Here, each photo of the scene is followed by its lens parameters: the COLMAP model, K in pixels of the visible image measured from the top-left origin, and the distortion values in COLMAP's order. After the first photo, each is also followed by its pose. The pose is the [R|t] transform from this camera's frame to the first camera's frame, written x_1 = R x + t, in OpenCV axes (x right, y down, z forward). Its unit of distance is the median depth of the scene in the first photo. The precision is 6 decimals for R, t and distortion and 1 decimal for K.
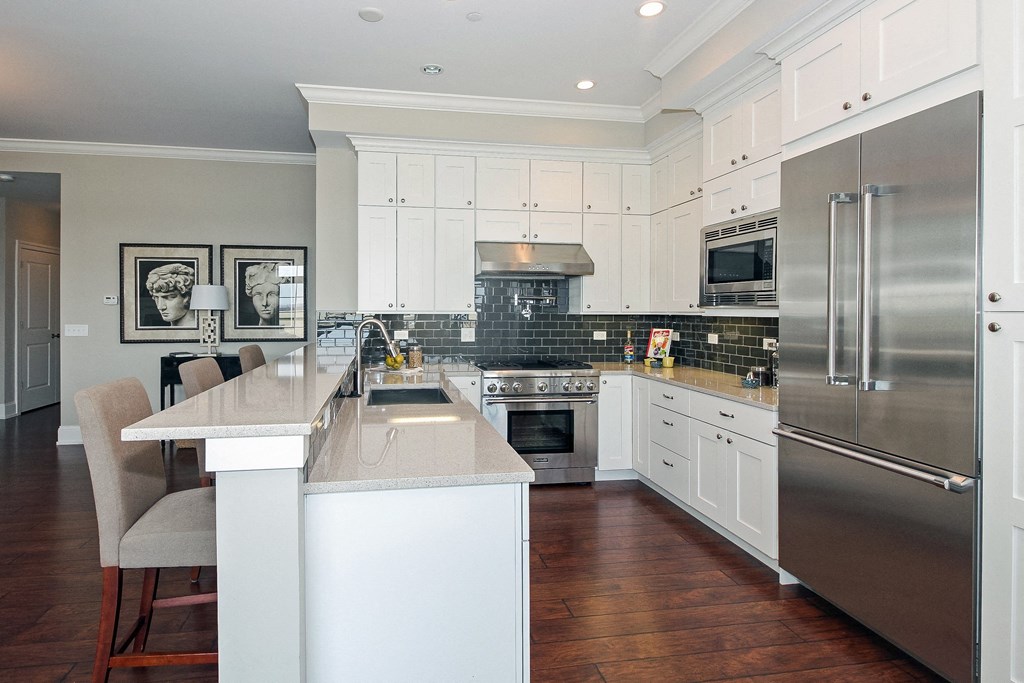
lens RADIAL K [[585.3, 0, 504.8], [0, 585.3, 315.9], [0, 0, 1]] dist [0.032085, -0.005905]
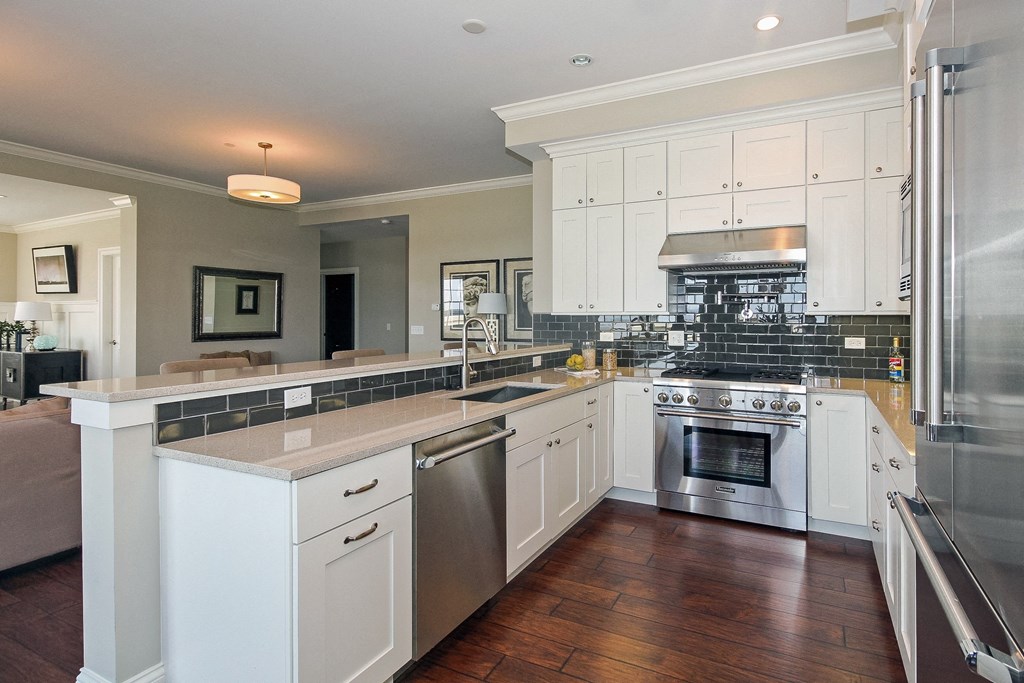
lens RADIAL K [[561.1, 0, 497.4], [0, 561.1, 312.4], [0, 0, 1]] dist [0.037287, -0.000782]
pose [[0.798127, -0.007910, -0.602438, 0.183214], [-0.004437, 0.999810, -0.019006, 0.007637], [0.602473, 0.017842, 0.797940, 0.103742]]
